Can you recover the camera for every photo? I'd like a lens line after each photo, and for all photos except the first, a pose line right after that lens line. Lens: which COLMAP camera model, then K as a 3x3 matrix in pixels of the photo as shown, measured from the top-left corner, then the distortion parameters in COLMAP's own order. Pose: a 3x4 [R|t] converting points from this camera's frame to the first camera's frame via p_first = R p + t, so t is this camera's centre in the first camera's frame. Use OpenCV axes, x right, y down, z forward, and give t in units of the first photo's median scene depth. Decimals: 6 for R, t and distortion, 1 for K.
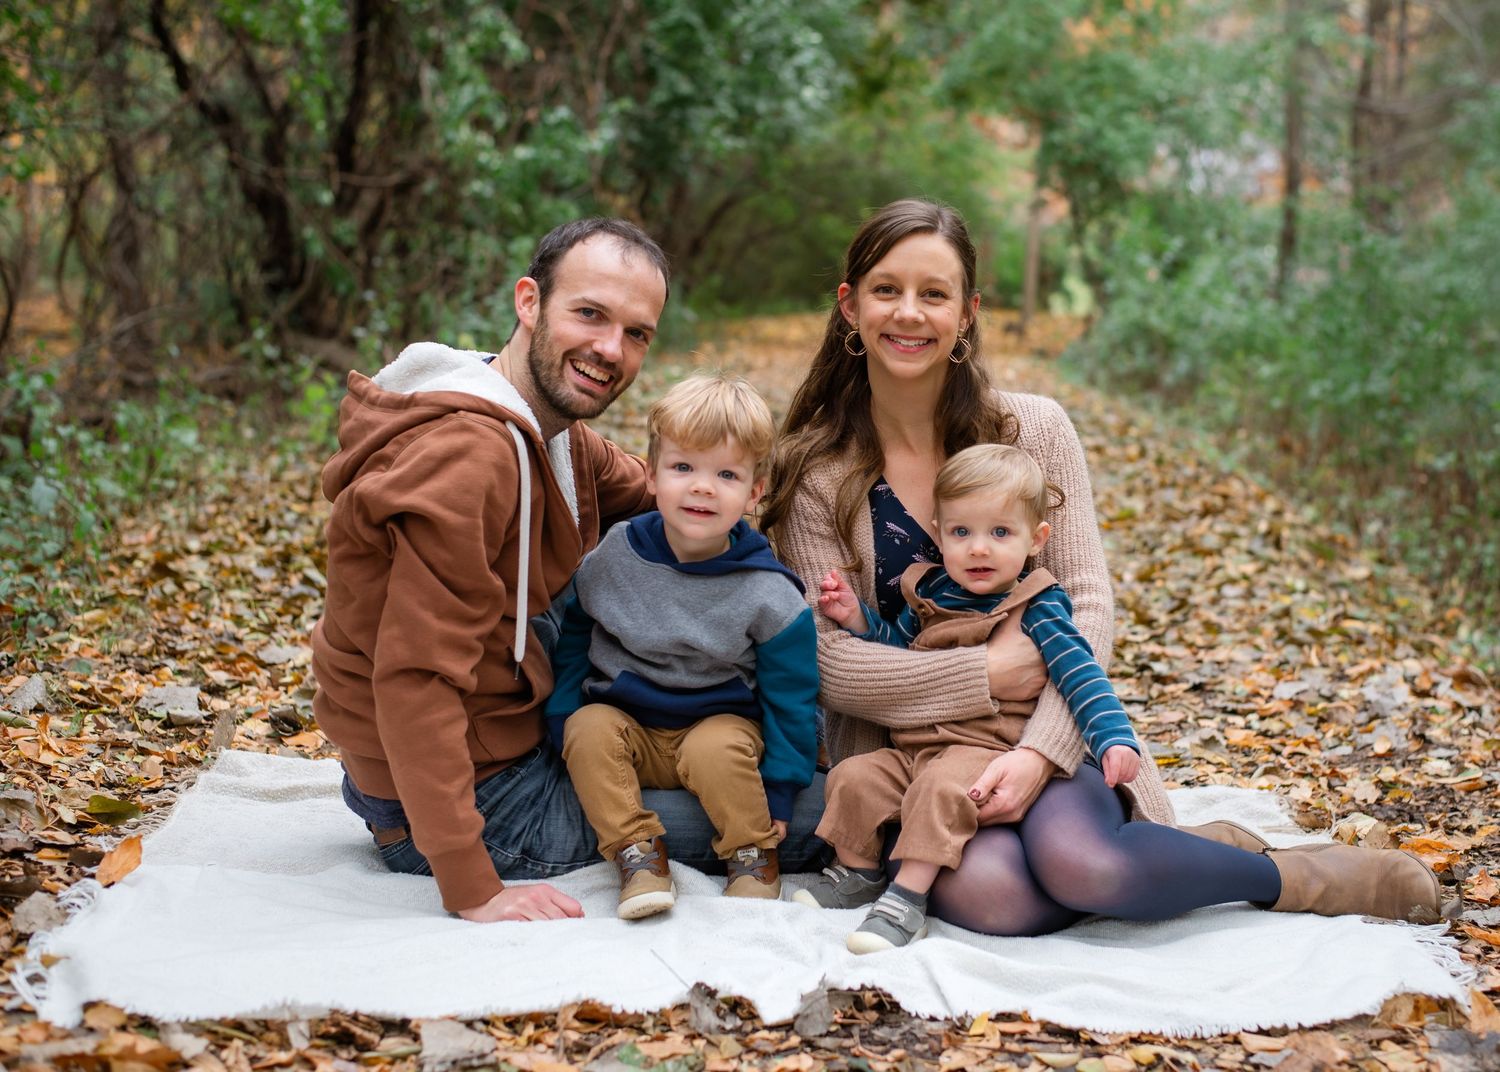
lens RADIAL K [[2302.1, 0, 751.4], [0, 2302.1, 511.9], [0, 0, 1]] dist [-0.125673, -0.033802]
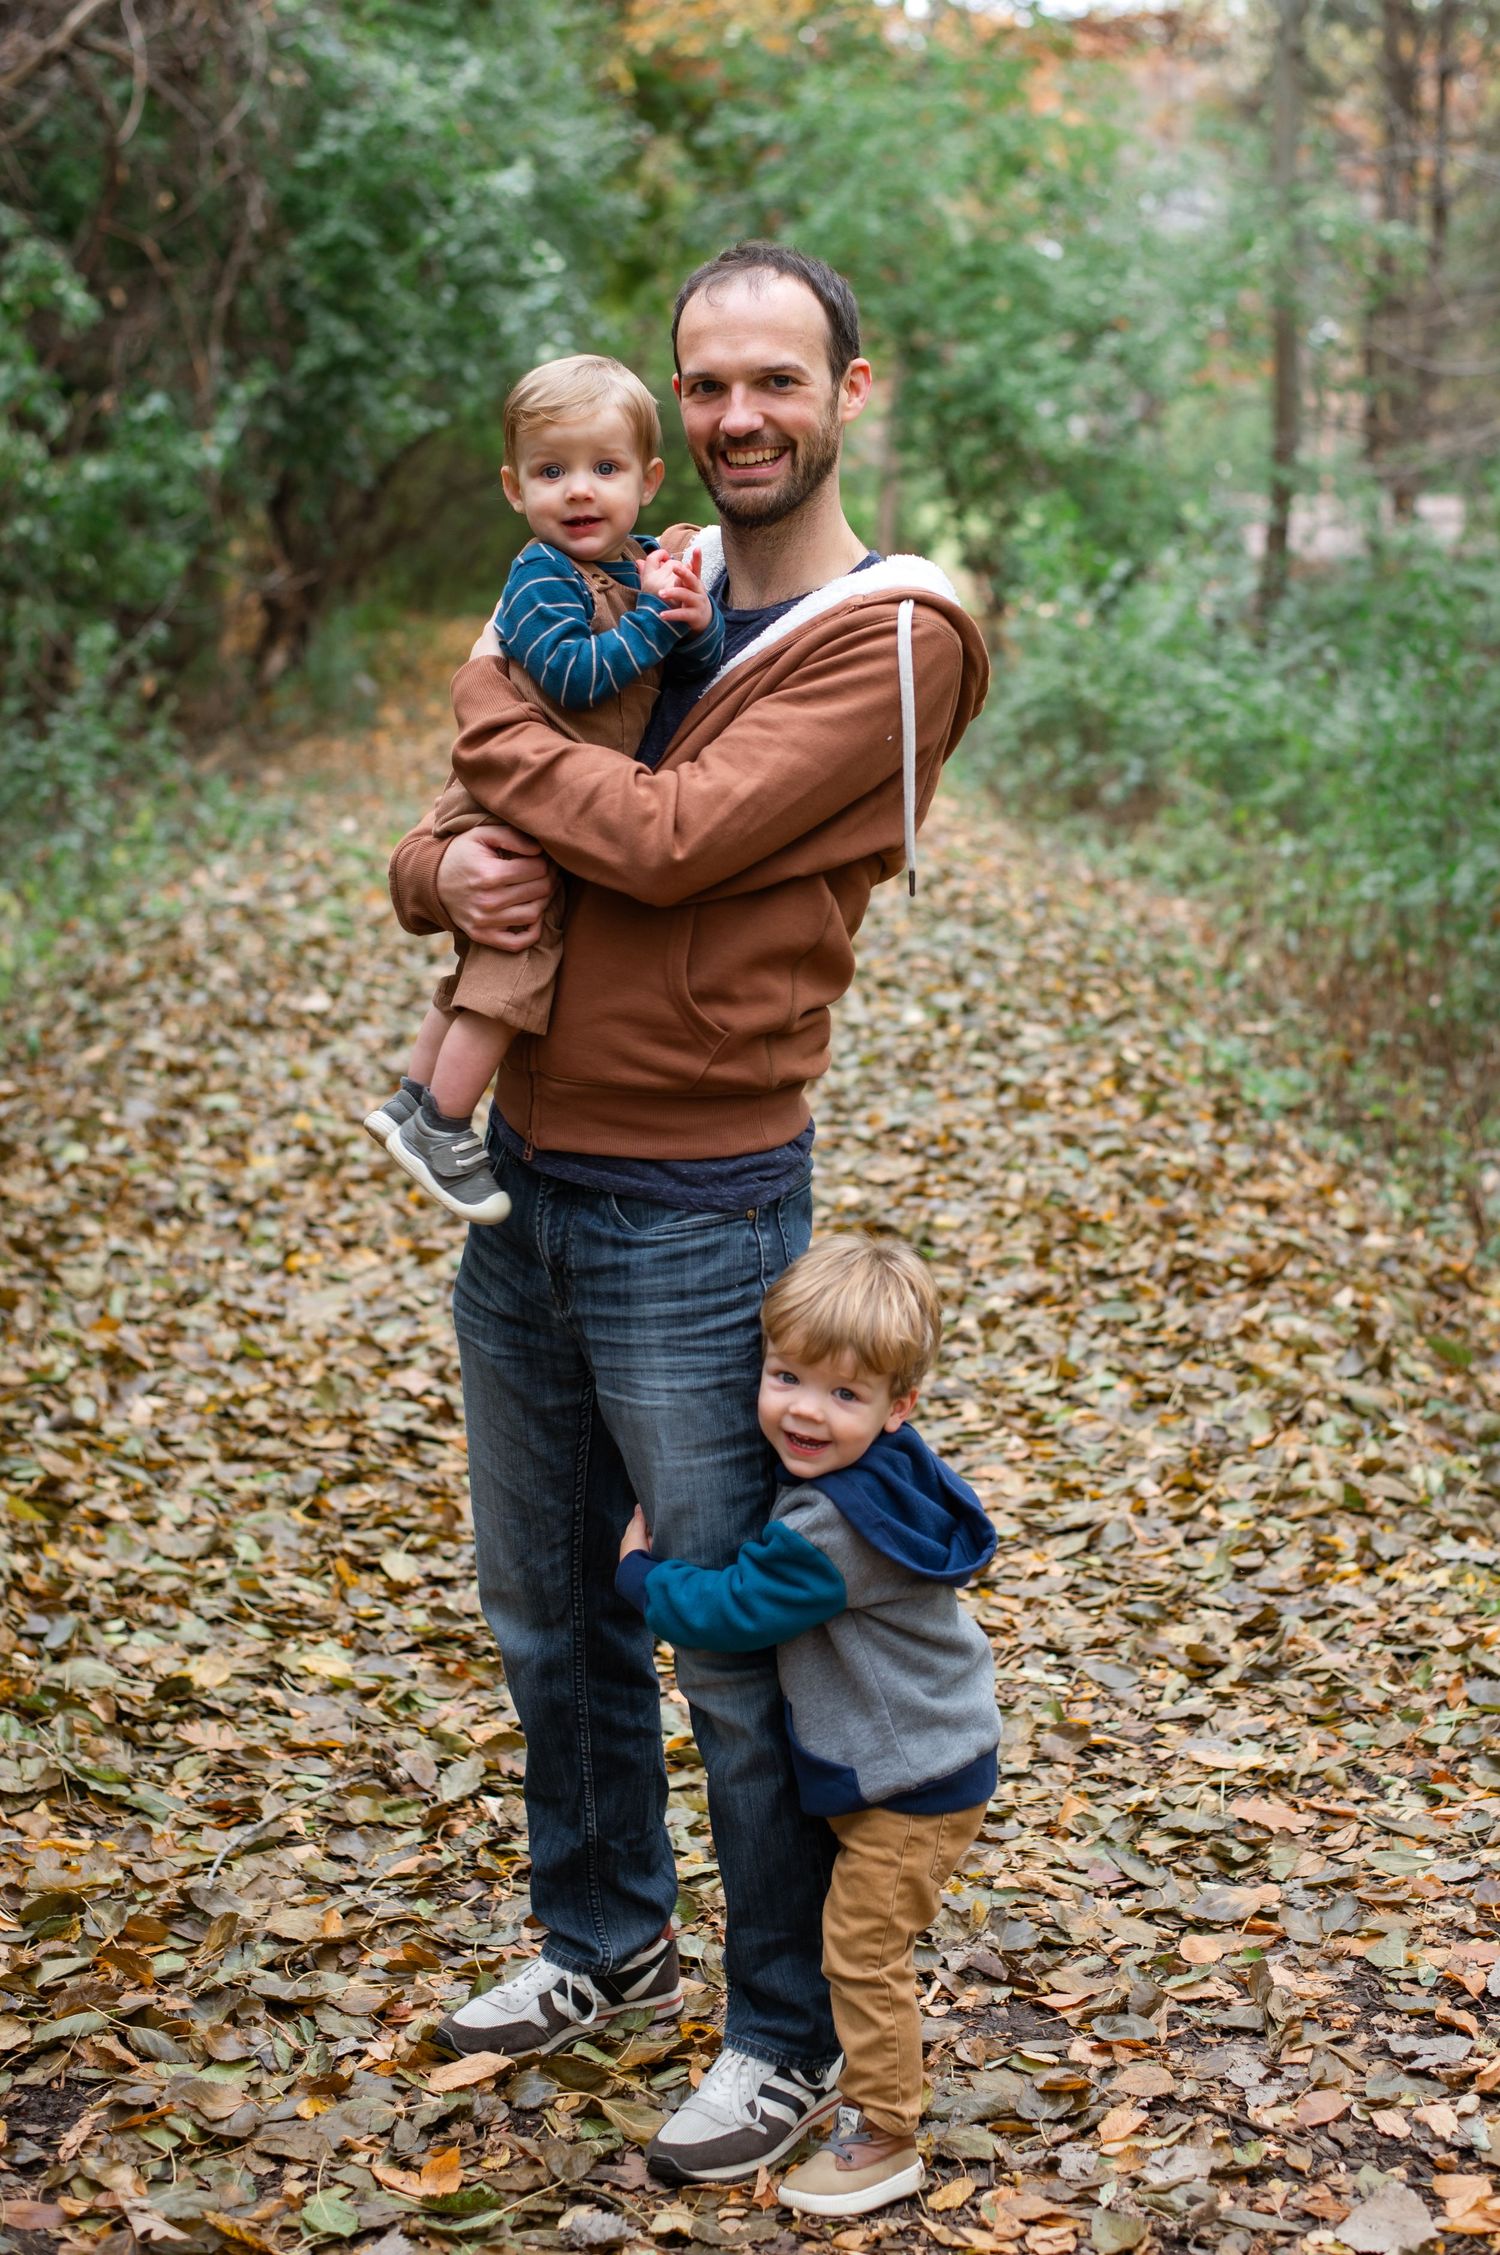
lens RADIAL K [[3368.2, 0, 748.8], [0, 3368.2, 1087.0], [0, 0, 1]] dist [-0.128022, 0.045491]
pose [[0.996116, -0.025888, 0.084156, -0.002694], [0.019419, 0.996857, 0.076803, -0.052949], [-0.085880, -0.074871, 0.993488, 0.062683]]
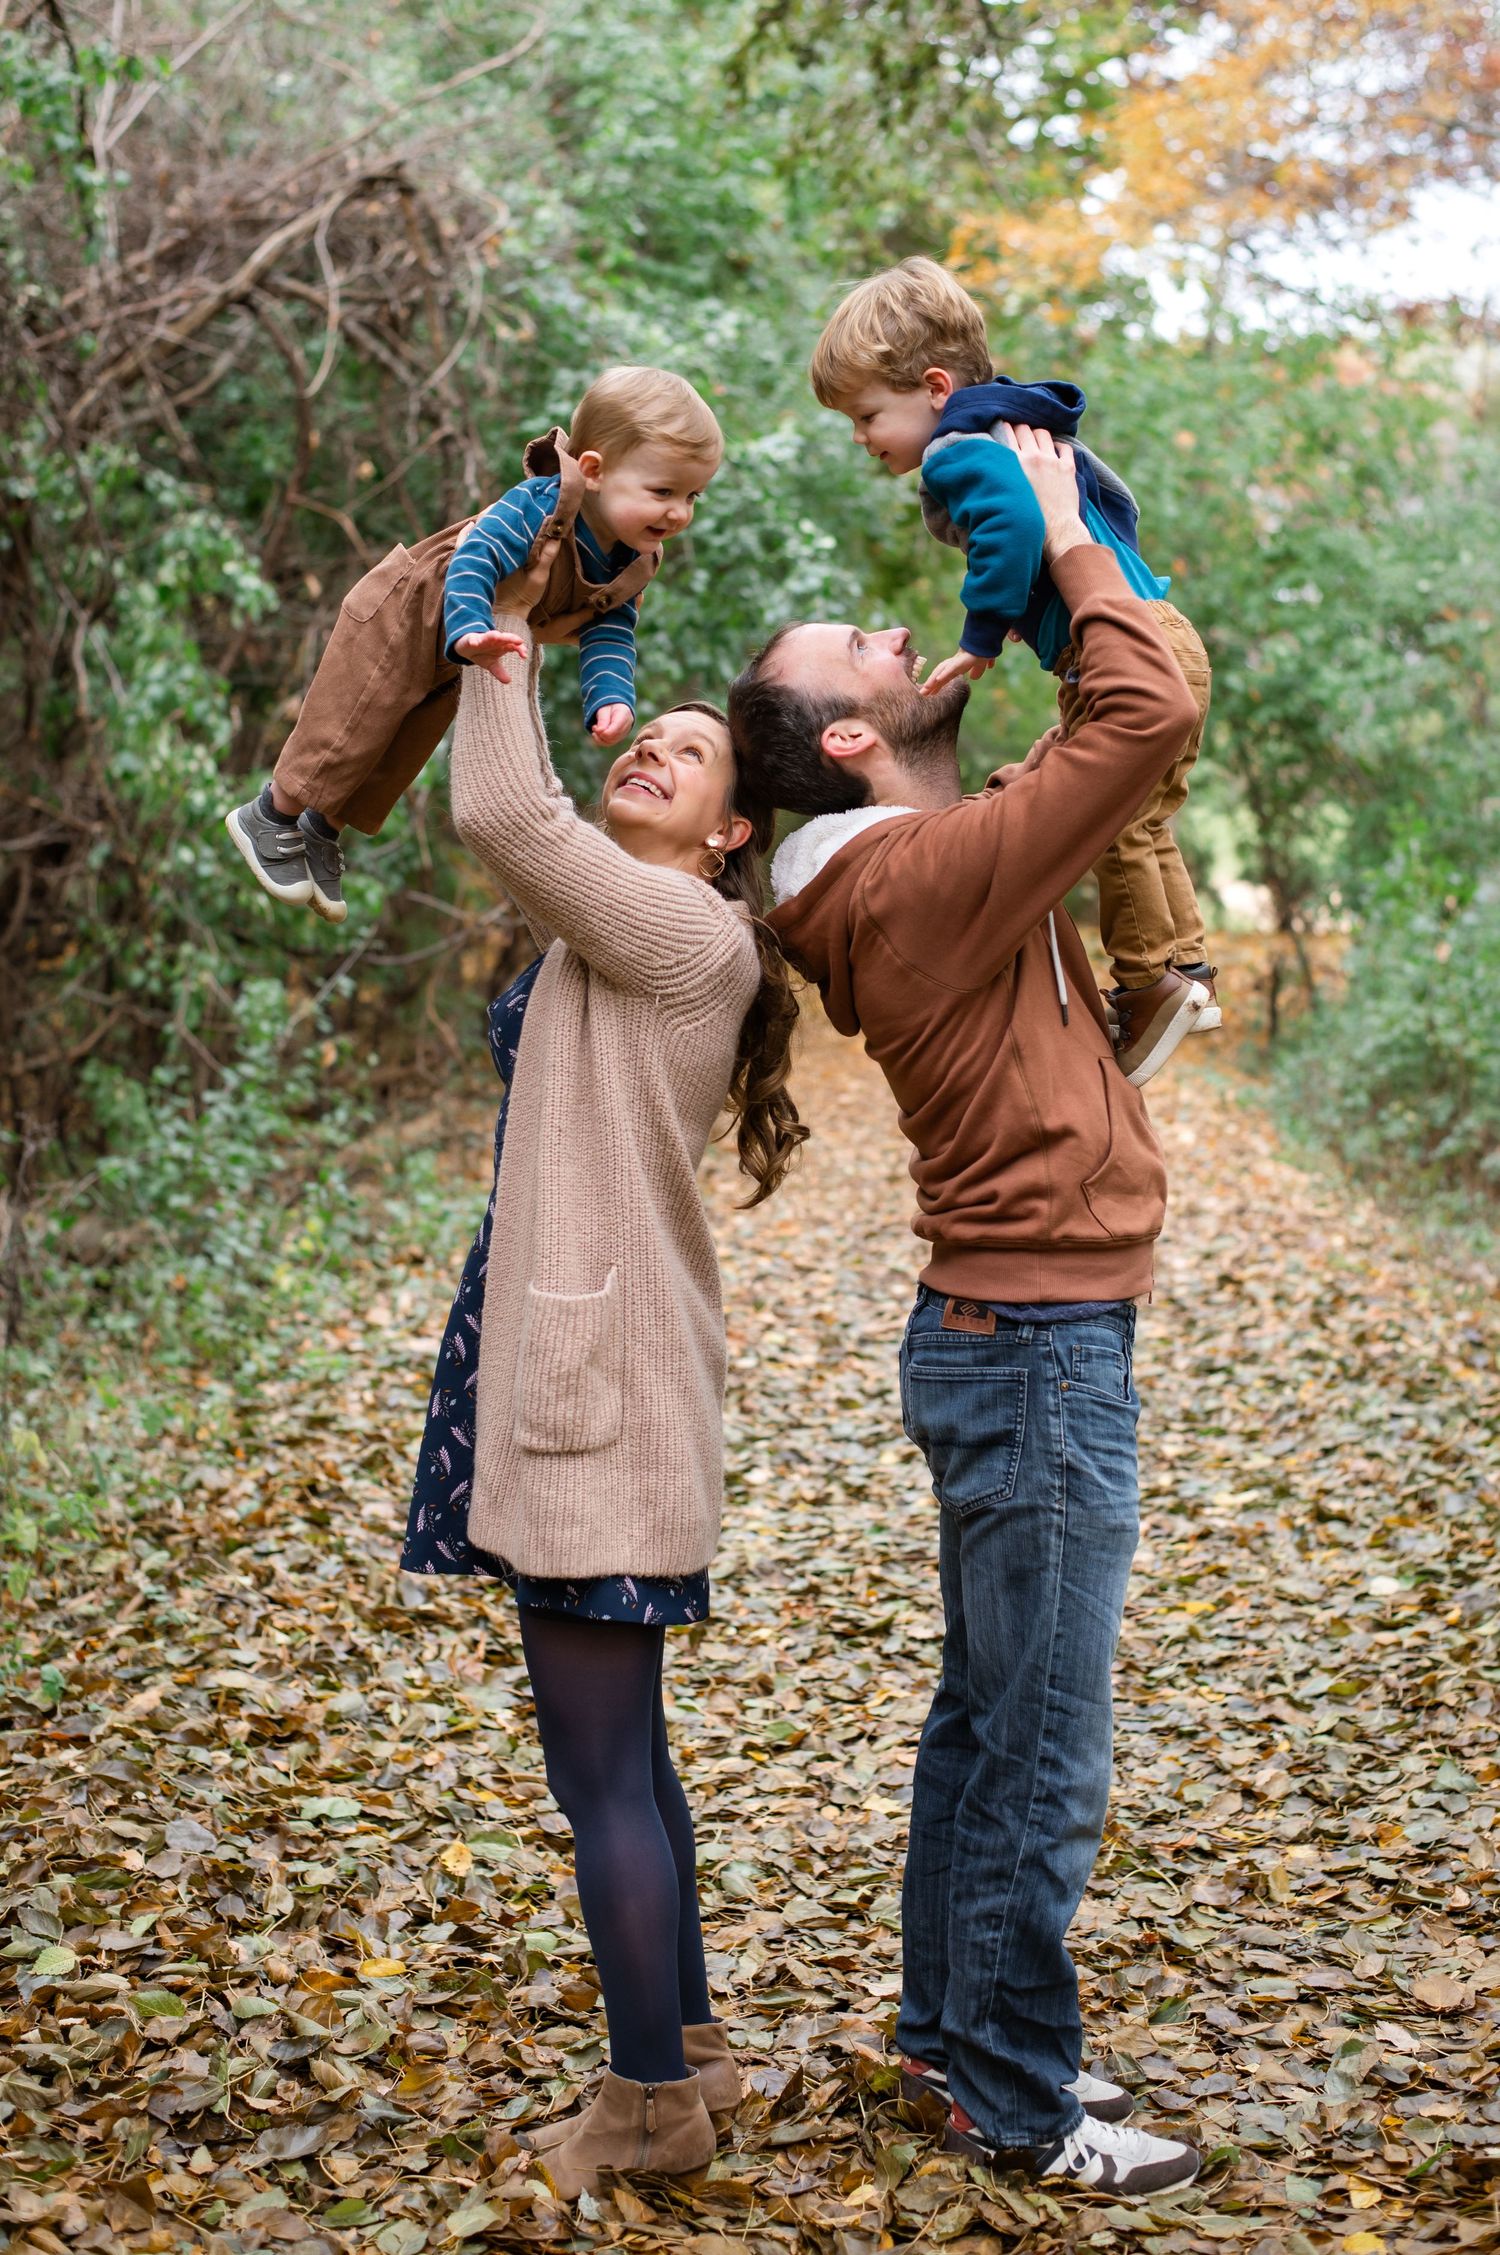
lens RADIAL K [[3230.7, 0, 748.2], [0, 3230.7, 1016.7], [0, 0, 1]] dist [-0.100701, 0.063474]
pose [[0.999682, -0.021797, 0.012702, -0.002611], [0.022211, 0.999193, -0.033455, -0.075094], [-0.011963, 0.033726, 0.999360, 0.261259]]
